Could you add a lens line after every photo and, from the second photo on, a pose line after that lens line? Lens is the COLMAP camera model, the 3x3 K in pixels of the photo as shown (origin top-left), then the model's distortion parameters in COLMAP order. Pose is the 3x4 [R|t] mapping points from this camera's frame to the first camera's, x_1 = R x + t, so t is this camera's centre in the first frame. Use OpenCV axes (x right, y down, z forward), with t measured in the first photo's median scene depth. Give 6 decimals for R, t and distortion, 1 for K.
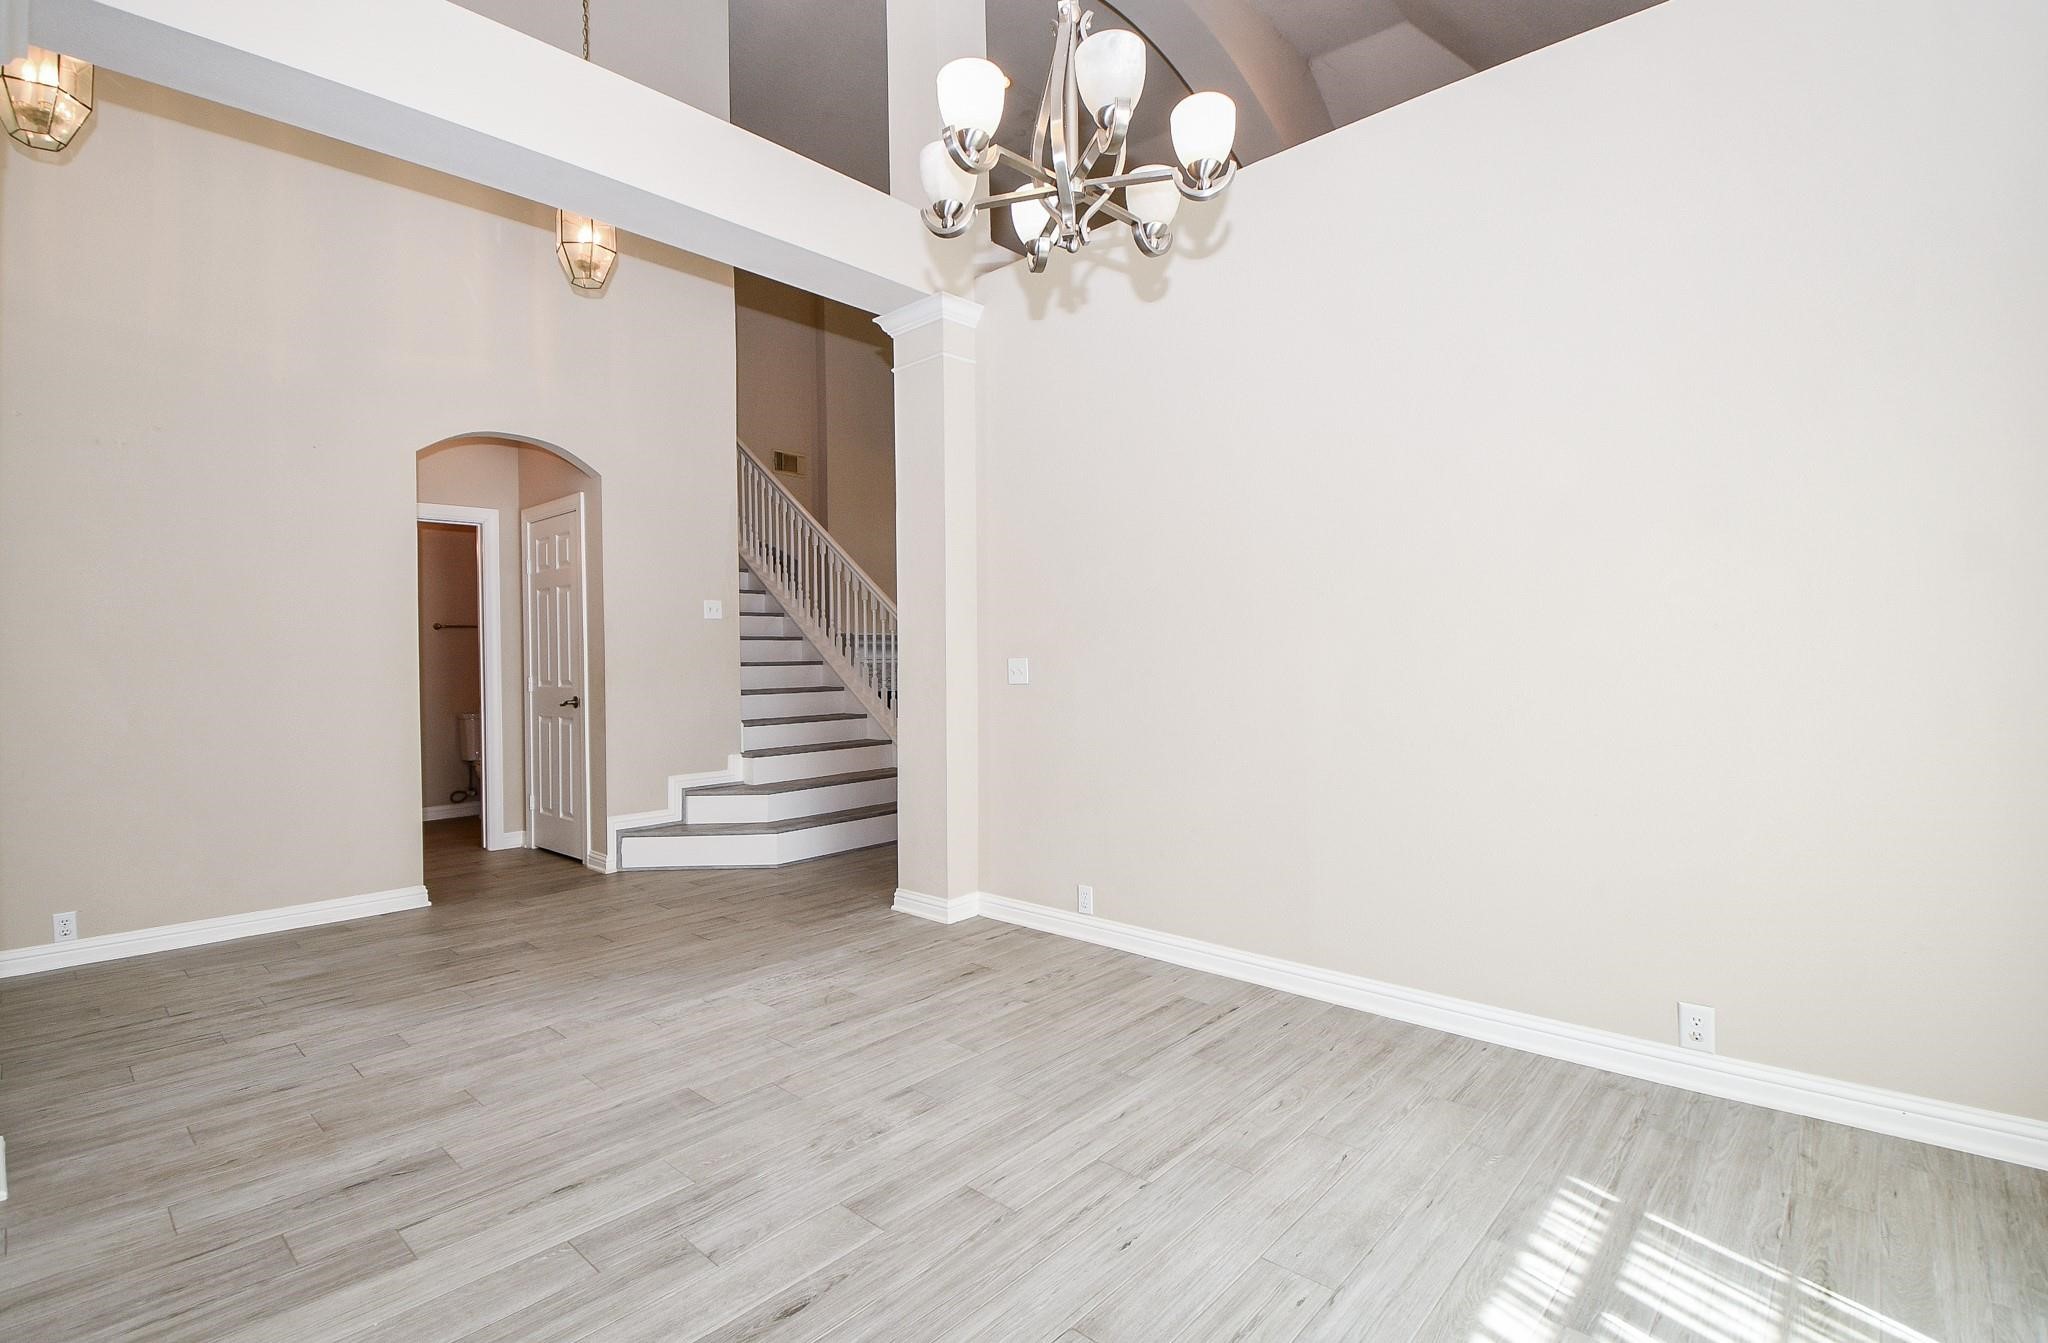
lens RADIAL K [[943.7, 0, 1020.2], [0, 943.7, 663.0], [0, 0, 1]] dist [0.020908, -0.025196]
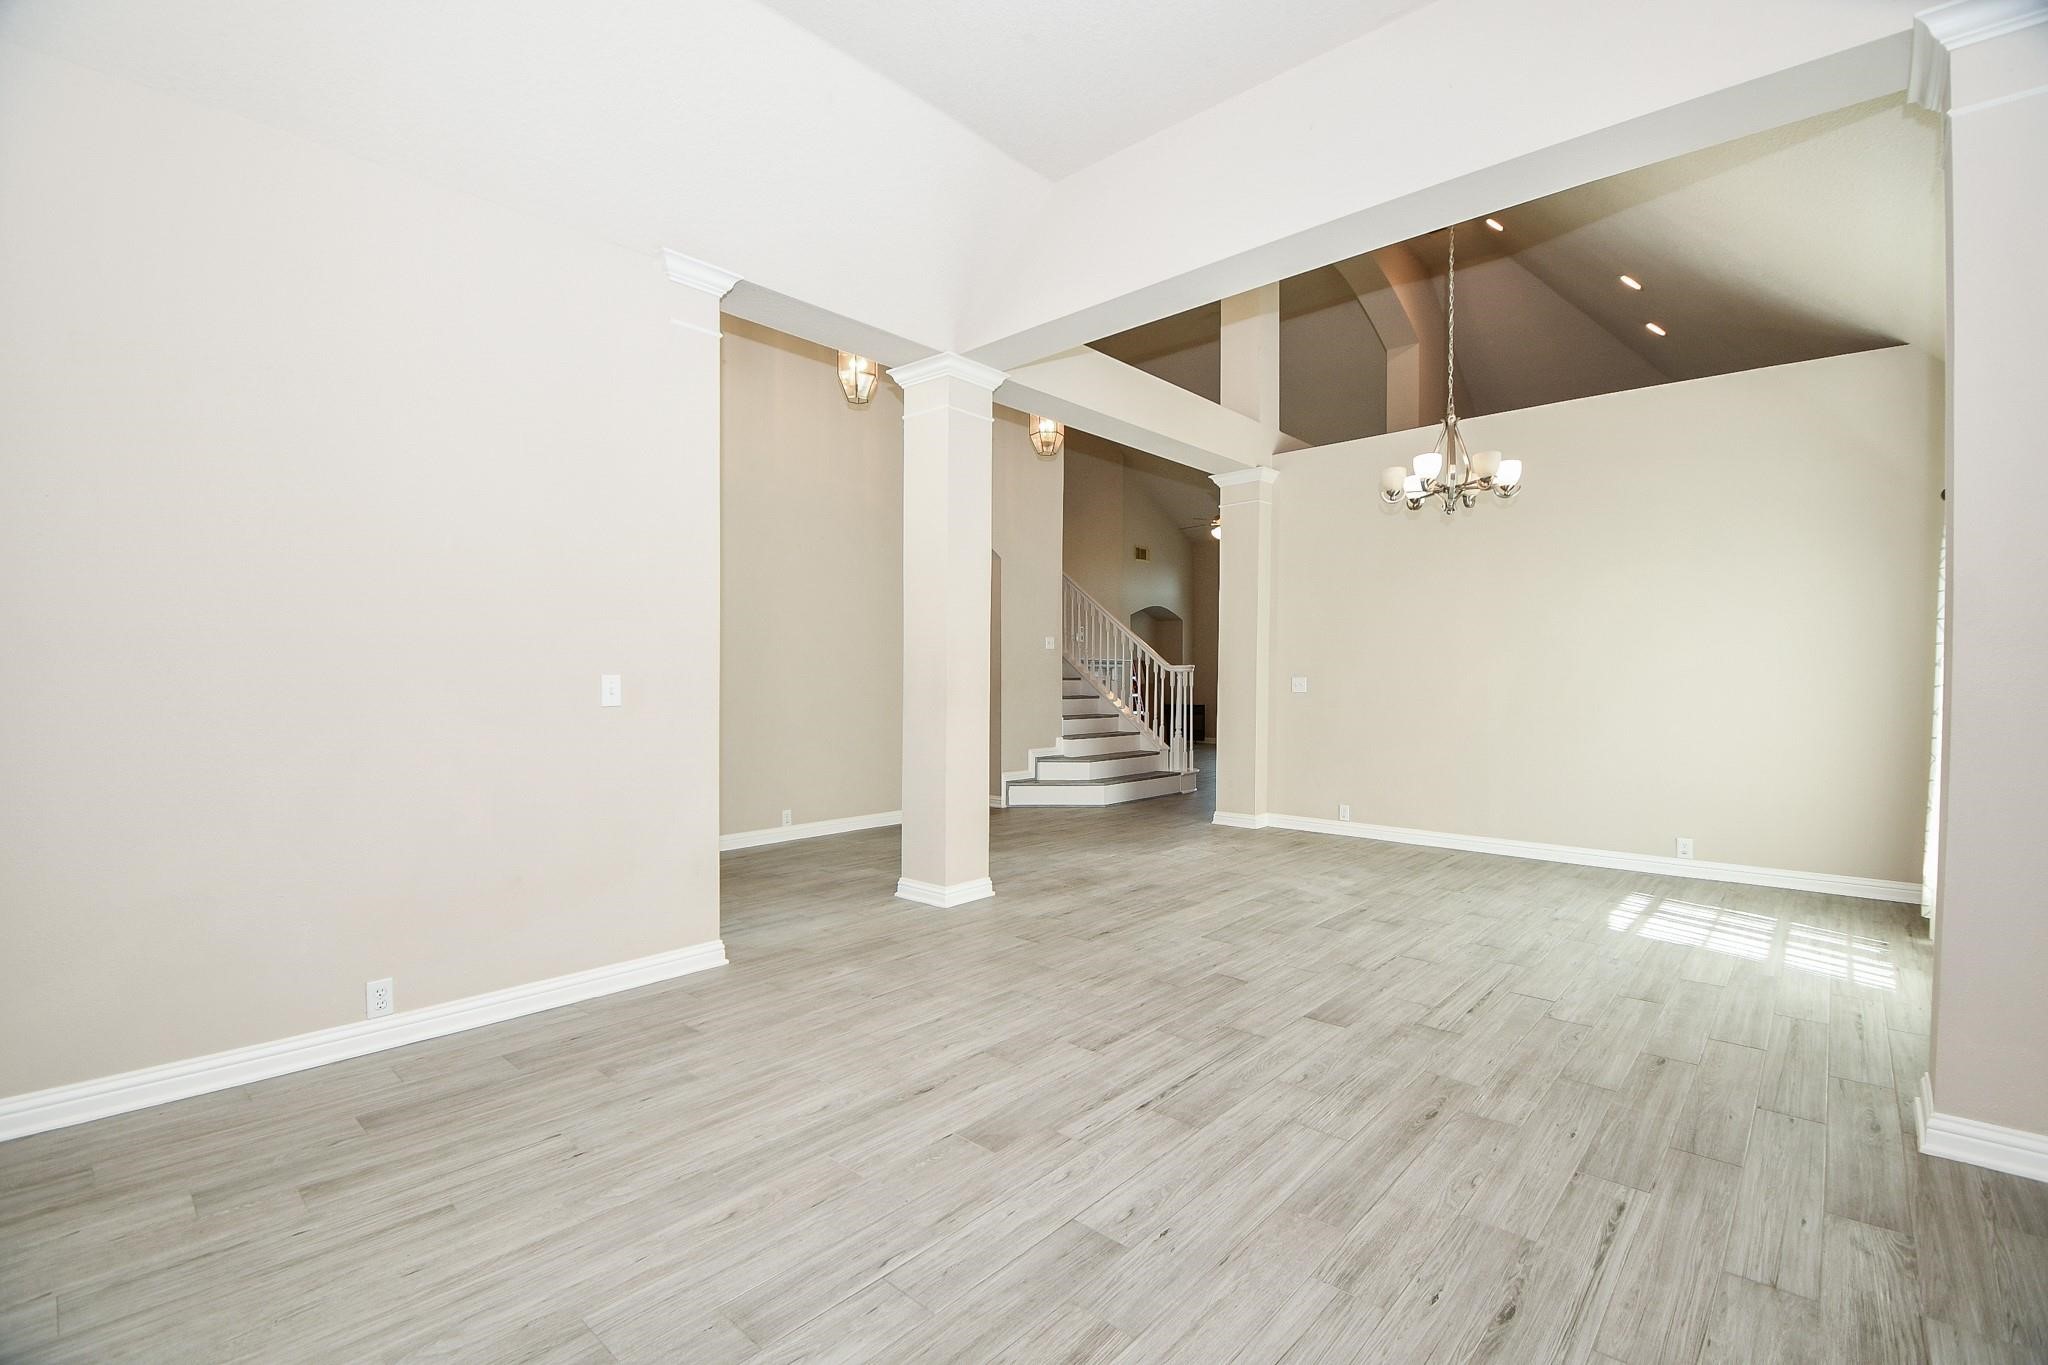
lens RADIAL K [[904.3, 0, 1021.6], [0, 904.3, 698.7], [0, 0, 1]] dist [-0.018079, -0.000999]
pose [[0.999847, 0.013893, -0.010670, -0.582363], [-0.013690, 0.999729, 0.018825, 0.011941], [0.010929, -0.018676, 0.999766, -0.785239]]
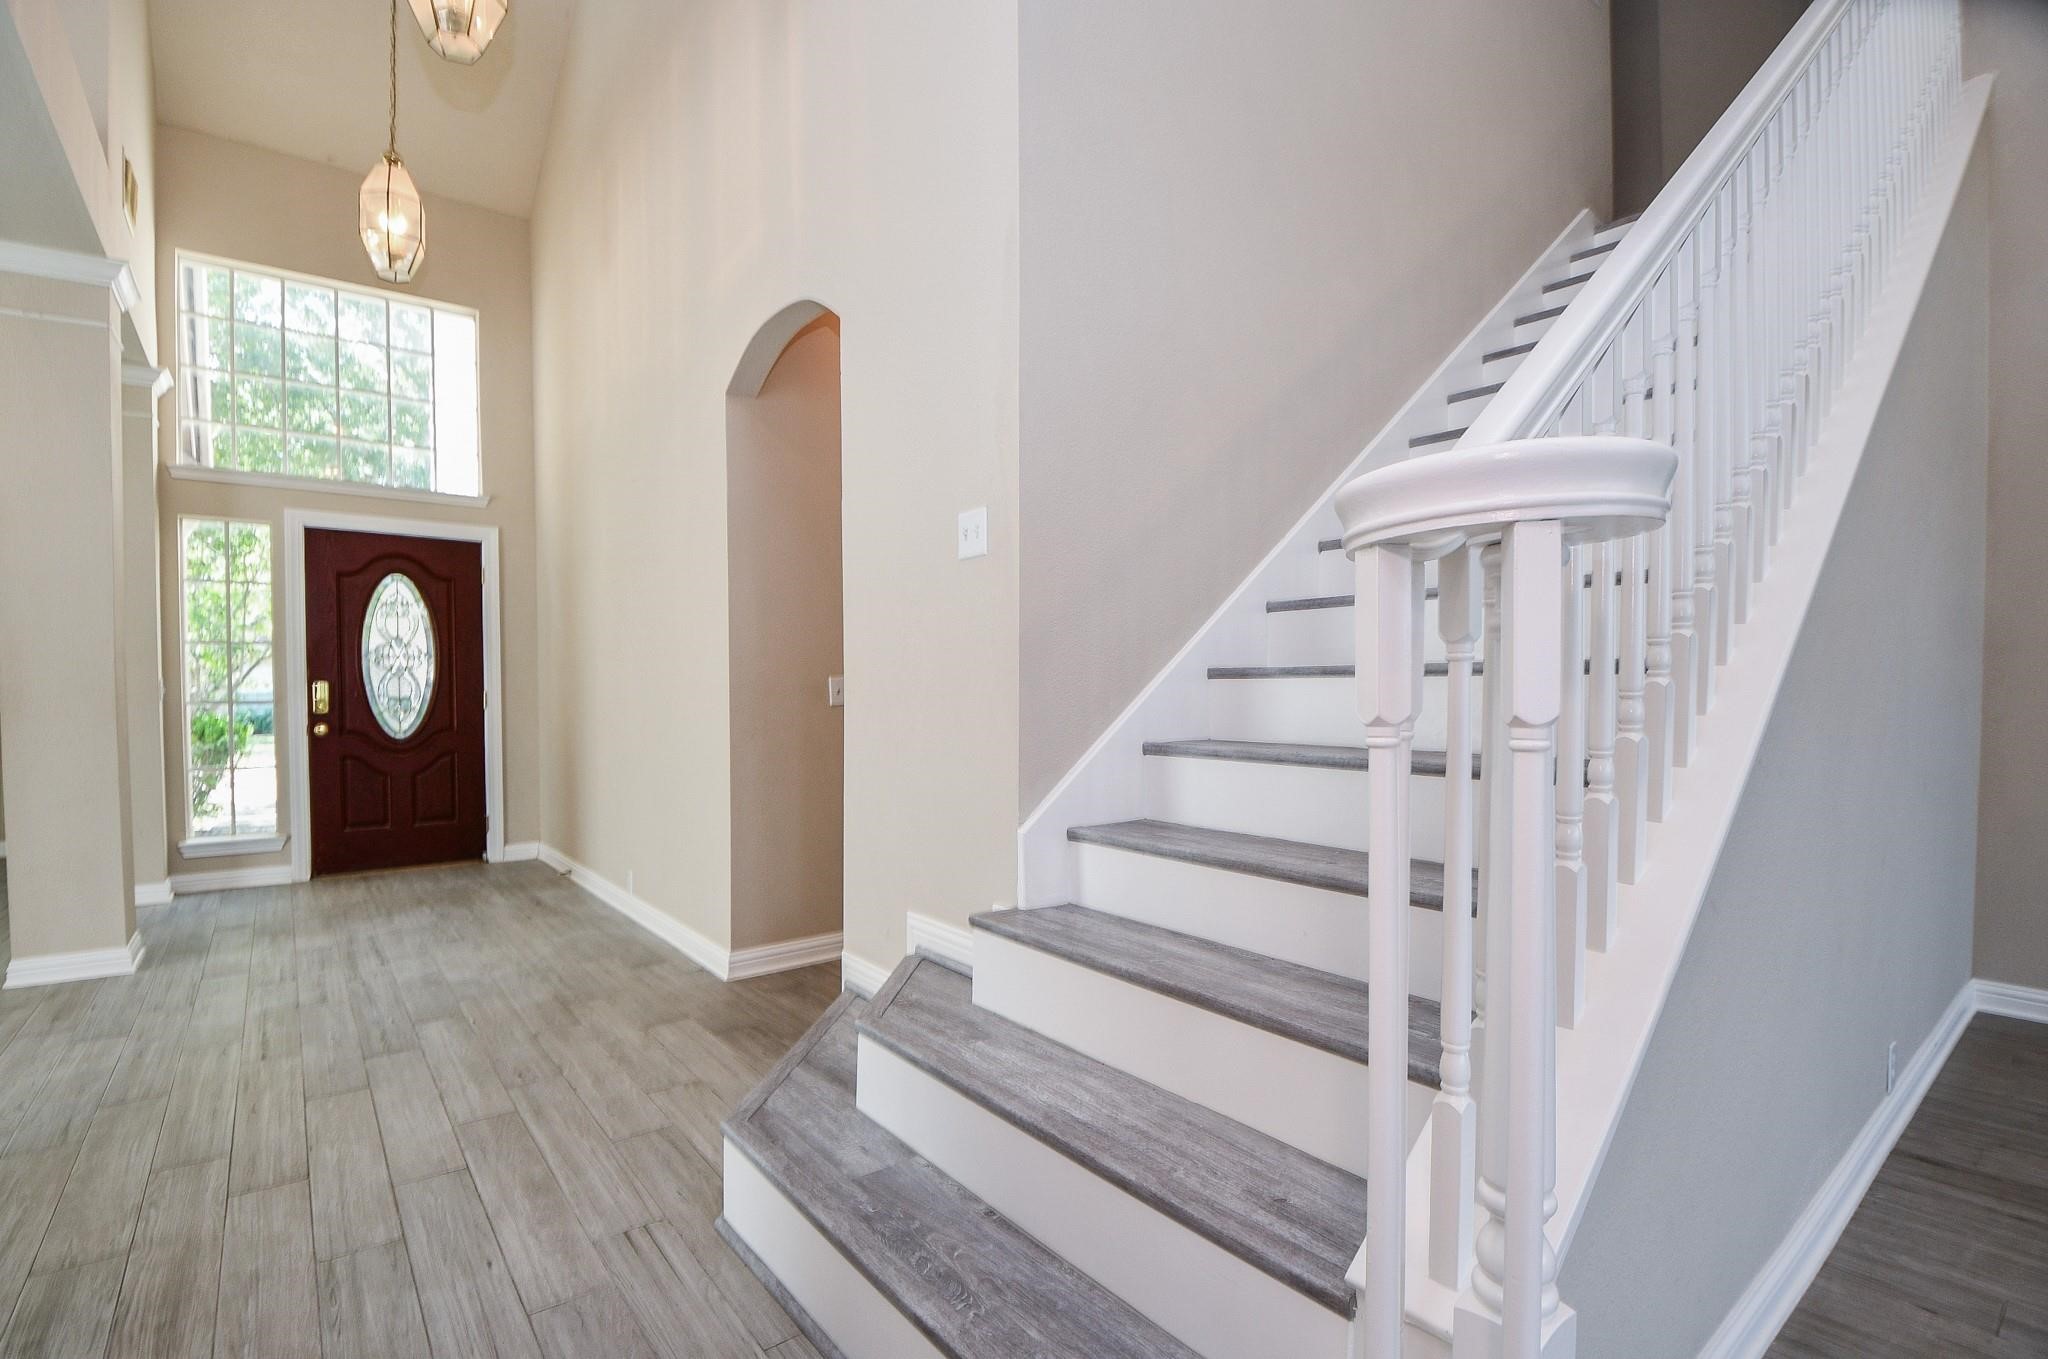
lens RADIAL K [[921.1, 0, 968.4], [0, 921.1, 716.6], [0, 0, 1]] dist [-0.000656, -0.010188]
pose [[-0.180750, 0.040845, -0.982681, 0.103134], [-0.000355, 0.999135, 0.041594, 0.007788], [0.983529, 0.007867, -0.180579, 1.773375]]
